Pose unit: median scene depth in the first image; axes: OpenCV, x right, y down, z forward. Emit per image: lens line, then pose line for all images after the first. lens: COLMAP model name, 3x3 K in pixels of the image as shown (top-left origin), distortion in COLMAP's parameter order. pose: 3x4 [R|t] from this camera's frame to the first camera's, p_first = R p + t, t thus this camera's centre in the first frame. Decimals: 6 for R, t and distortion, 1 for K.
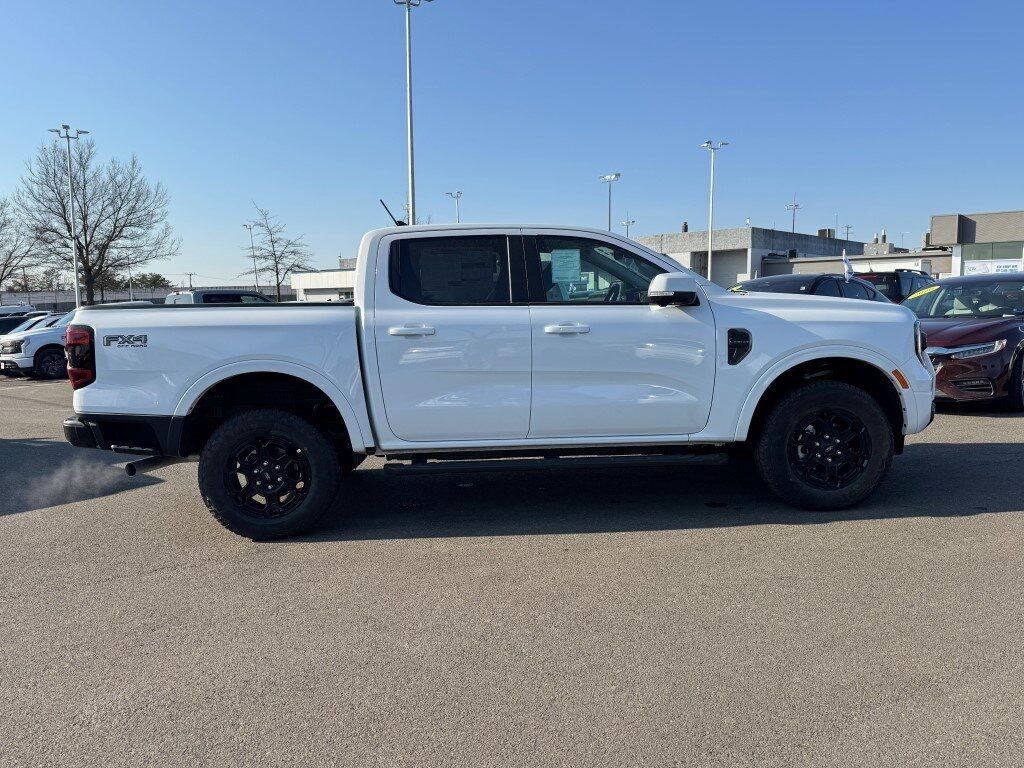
lens RADIAL K [[801.5, 0, 511.8], [0, 801.5, 383.8], [0, 0, 1]] dist [0.053813, -0.000627]
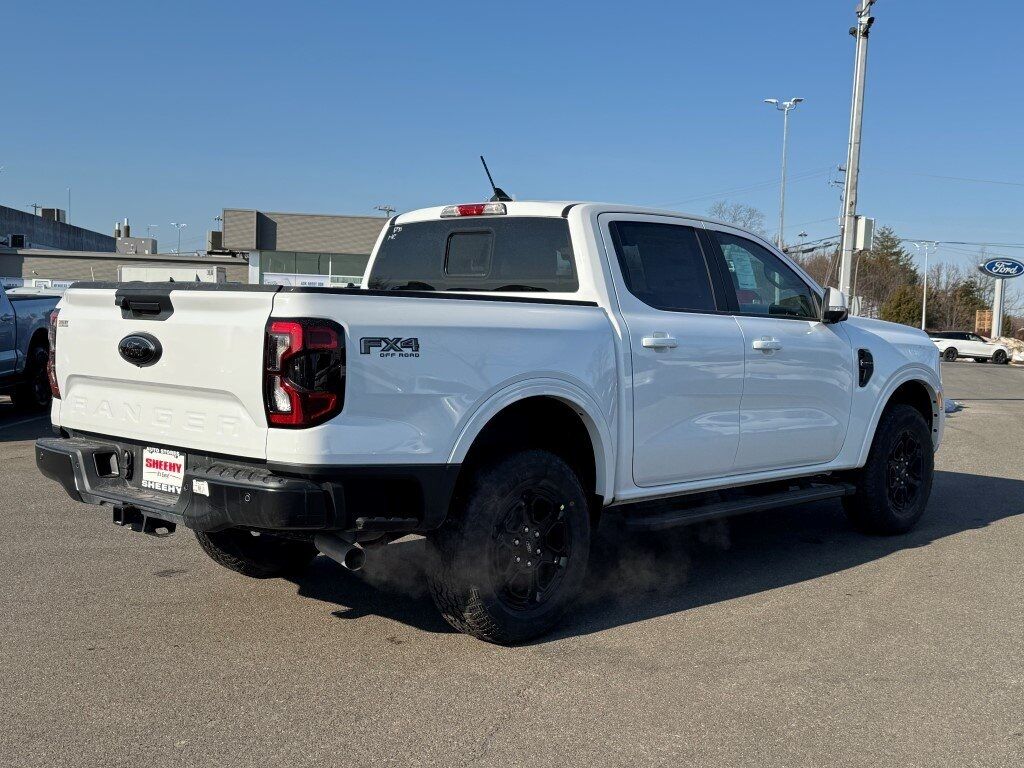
lens RADIAL K [[1257.2, 0, 512.3], [0, 1257.2, 386.0], [0, 0, 1]] dist [0.024759, 0.000000]
pose [[0.699523, 0.002945, 0.714604, -1.057096], [0.031258, 0.998908, -0.034715, 0.013082], [-0.713926, 0.046621, 0.698667, 0.252205]]
